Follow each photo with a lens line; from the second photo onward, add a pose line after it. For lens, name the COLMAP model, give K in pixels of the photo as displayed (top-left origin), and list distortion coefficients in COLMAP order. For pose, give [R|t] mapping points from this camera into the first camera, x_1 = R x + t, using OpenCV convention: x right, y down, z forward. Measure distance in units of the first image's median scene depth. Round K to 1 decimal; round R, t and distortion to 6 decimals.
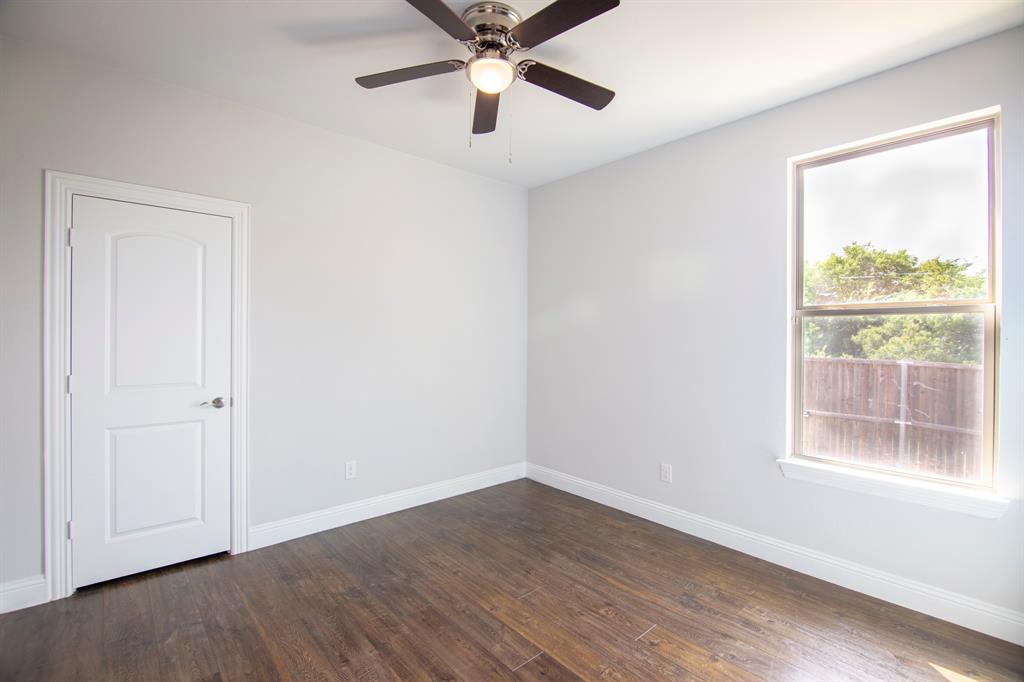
lens RADIAL K [[455.7, 0, 509.0], [0, 455.7, 337.7], [0, 0, 1]] dist [-0.011243, -0.000908]
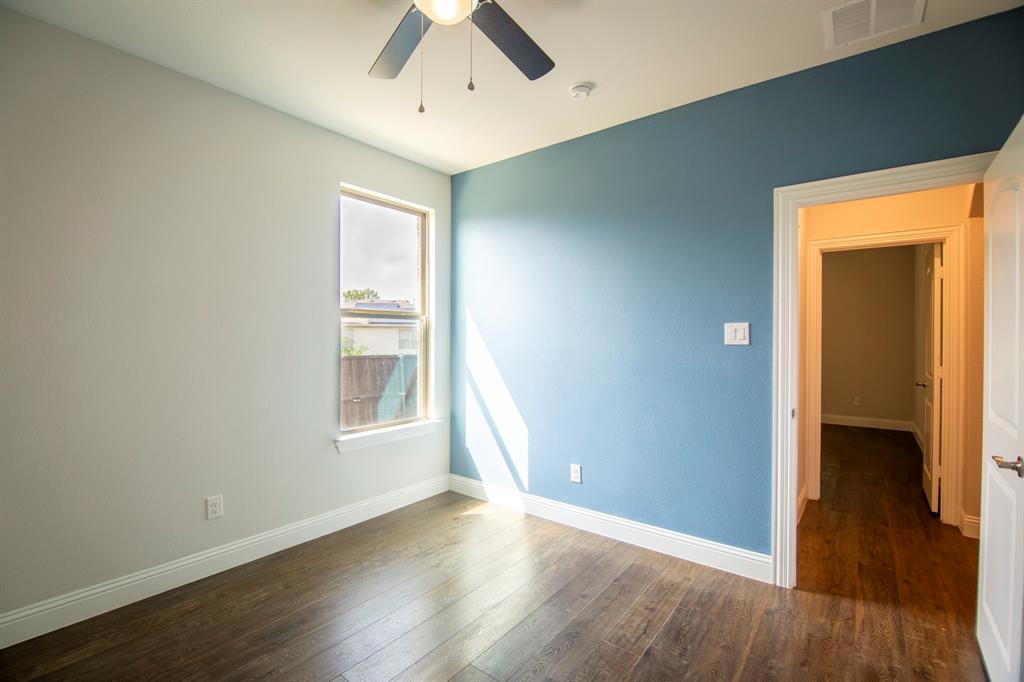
lens RADIAL K [[455.7, 0, 509.0], [0, 455.7, 337.7], [0, 0, 1]] dist [-0.011243, -0.000908]
pose [[-0.192879, -0.005477, 0.981207, -0.620278], [-0.006455, 0.999970, 0.004312, -0.000566], [-0.981201, -0.005502, -0.192909, 0.784479]]
